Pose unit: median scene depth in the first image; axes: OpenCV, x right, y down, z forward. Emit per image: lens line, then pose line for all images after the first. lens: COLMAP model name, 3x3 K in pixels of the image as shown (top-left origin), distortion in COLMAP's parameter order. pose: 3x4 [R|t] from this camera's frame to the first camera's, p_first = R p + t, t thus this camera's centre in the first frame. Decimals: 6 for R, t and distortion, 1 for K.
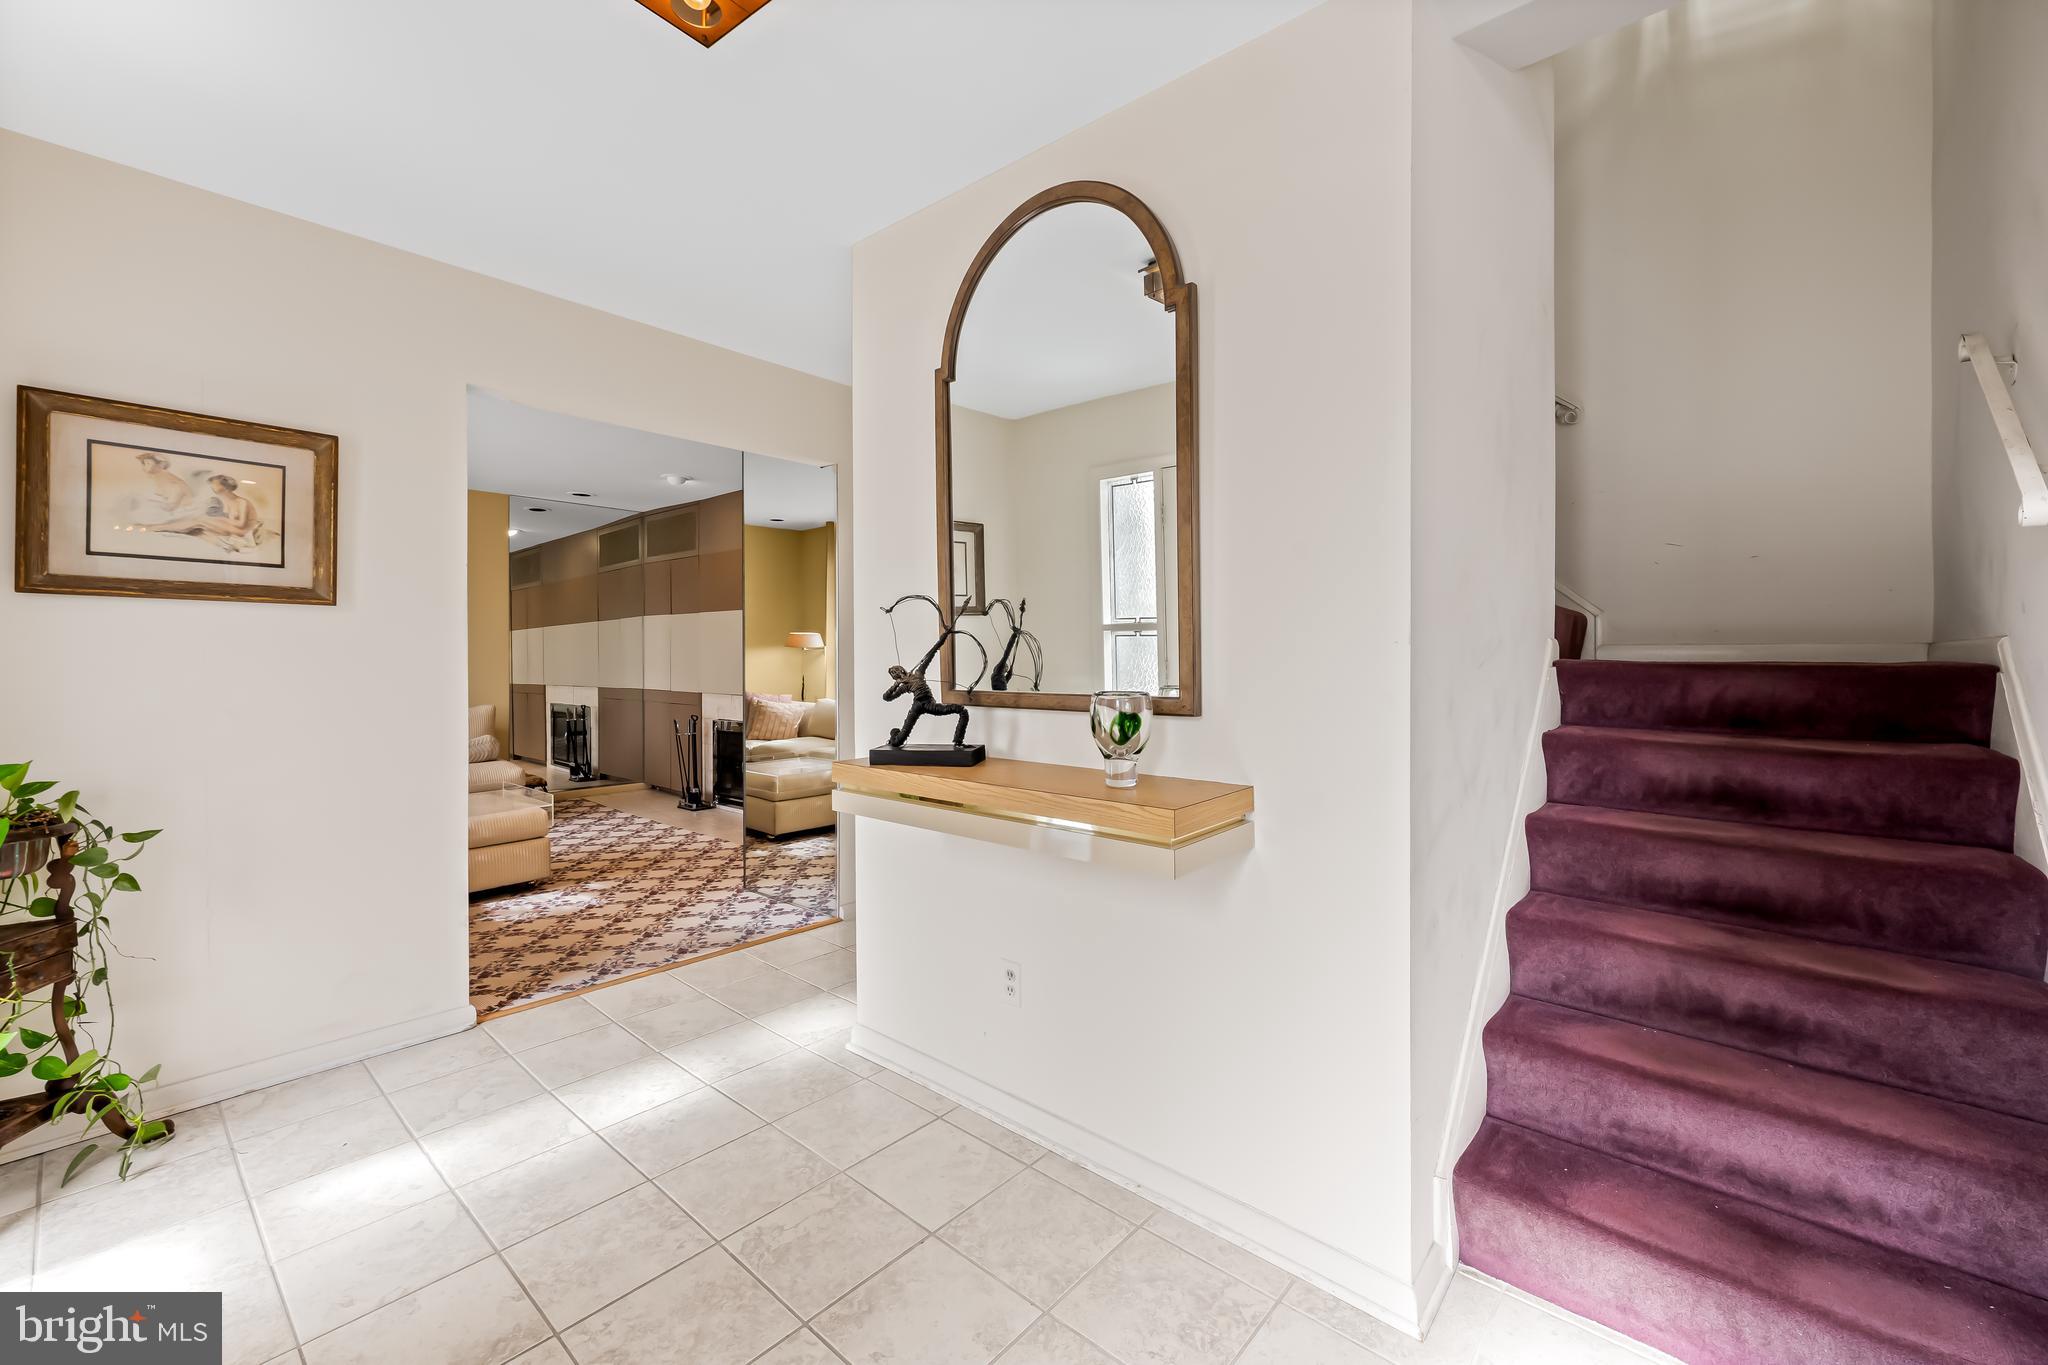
lens RADIAL K [[821.8, 0, 1022.5], [0, 821.8, 658.0], [0, 0, 1]] dist [-0.004182, -0.000119]
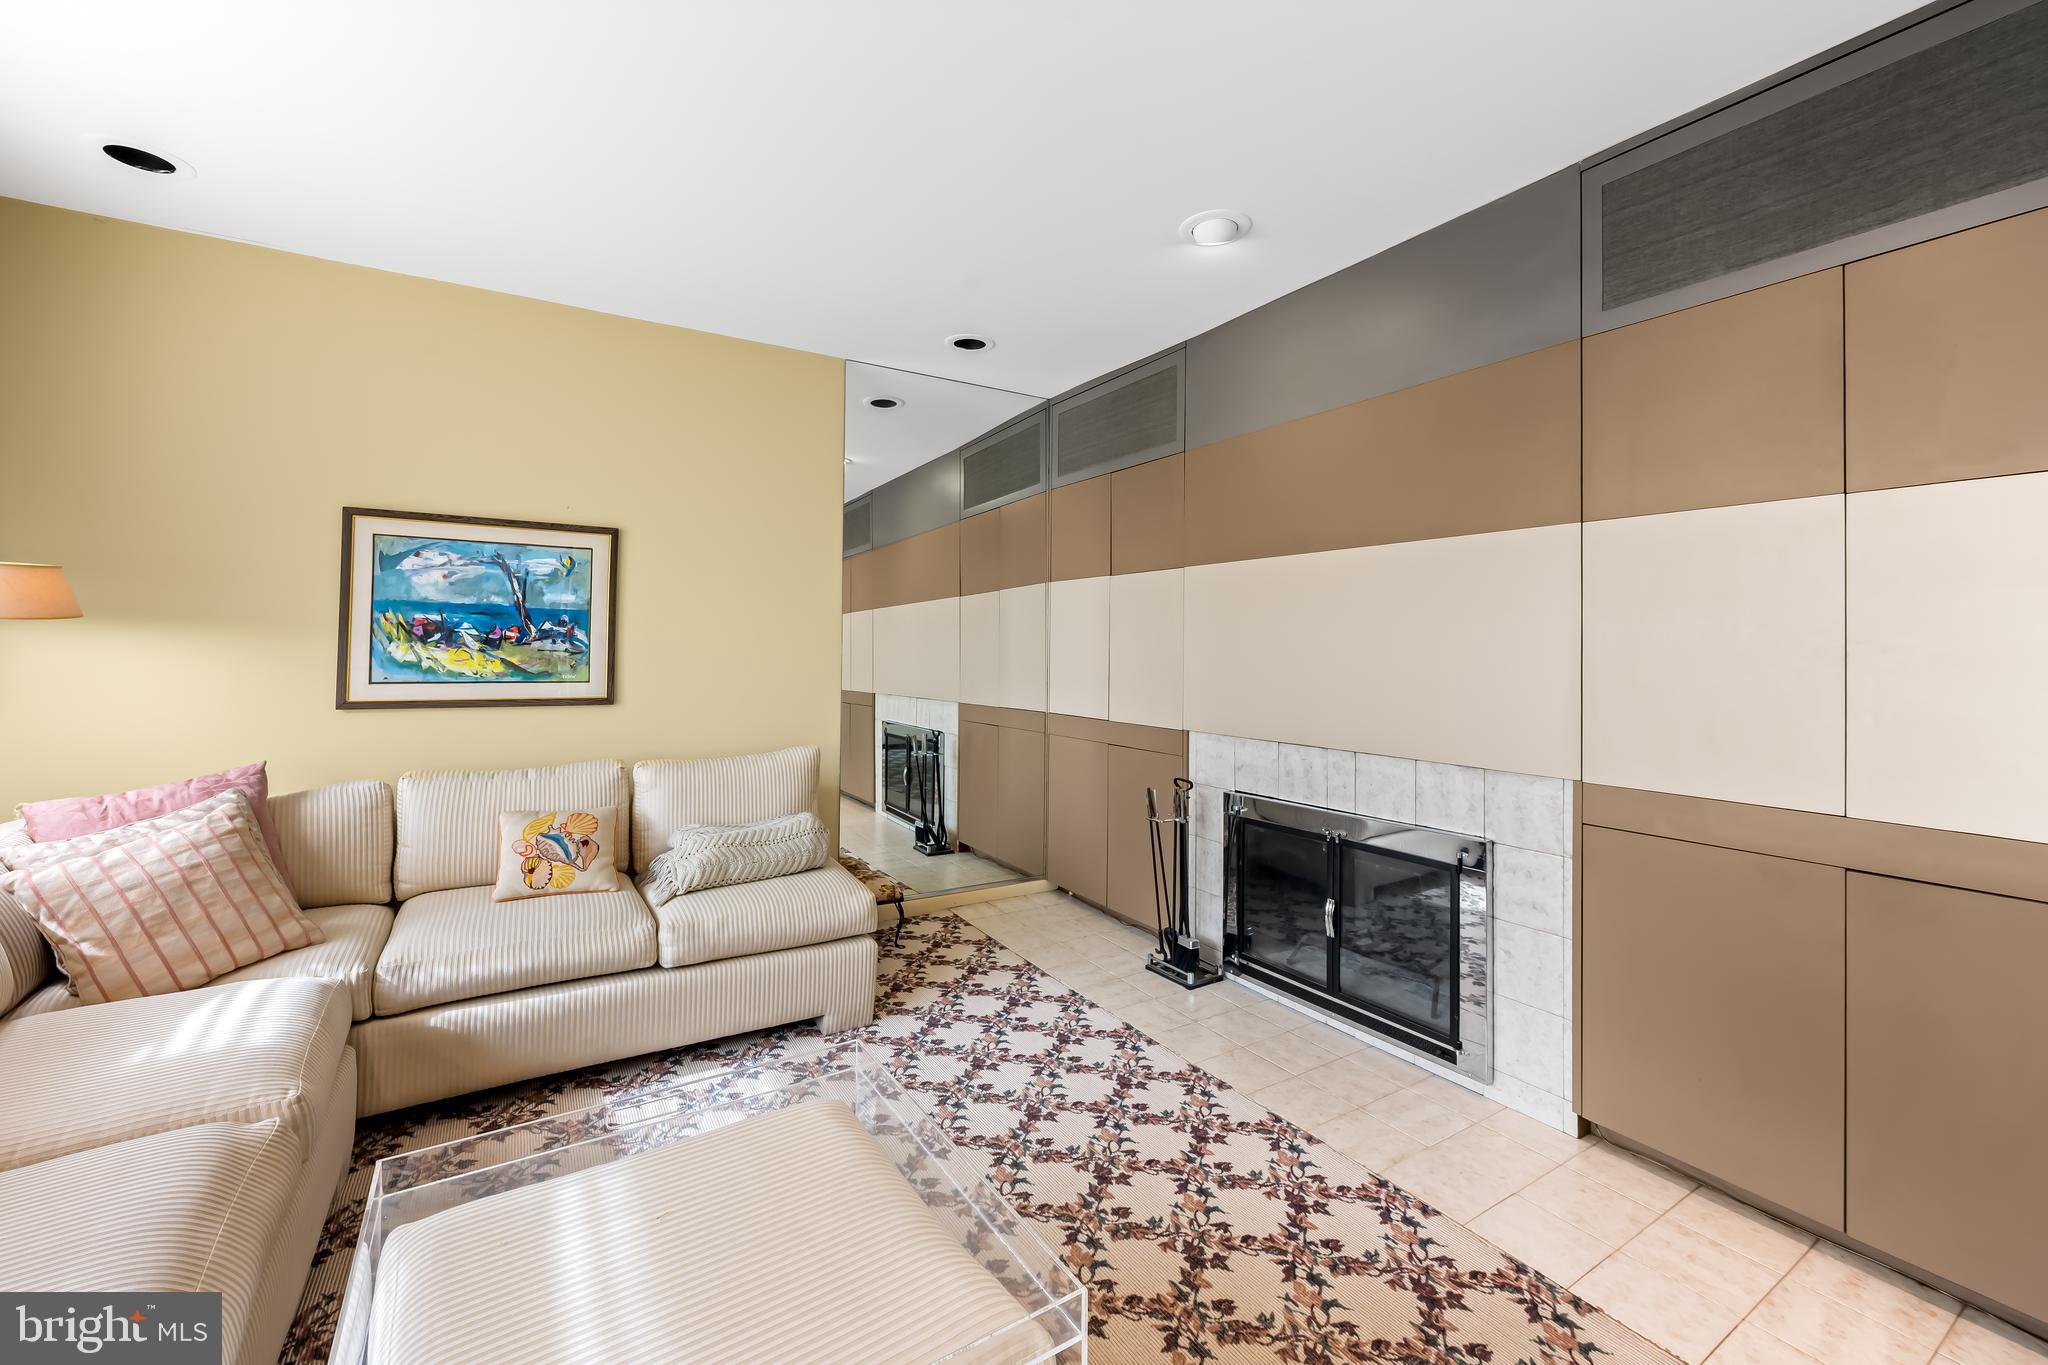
lens RADIAL K [[821.8, 0, 1022.5], [0, 821.8, 658.0], [0, 0, 1]] dist [-0.004182, -0.000119]
pose [[0.952090, 0.019858, -0.305172, -0.284185], [-0.021404, 0.999769, -0.001719, 0.002136], [0.305068, 0.008169, 0.952296, 0.425653]]
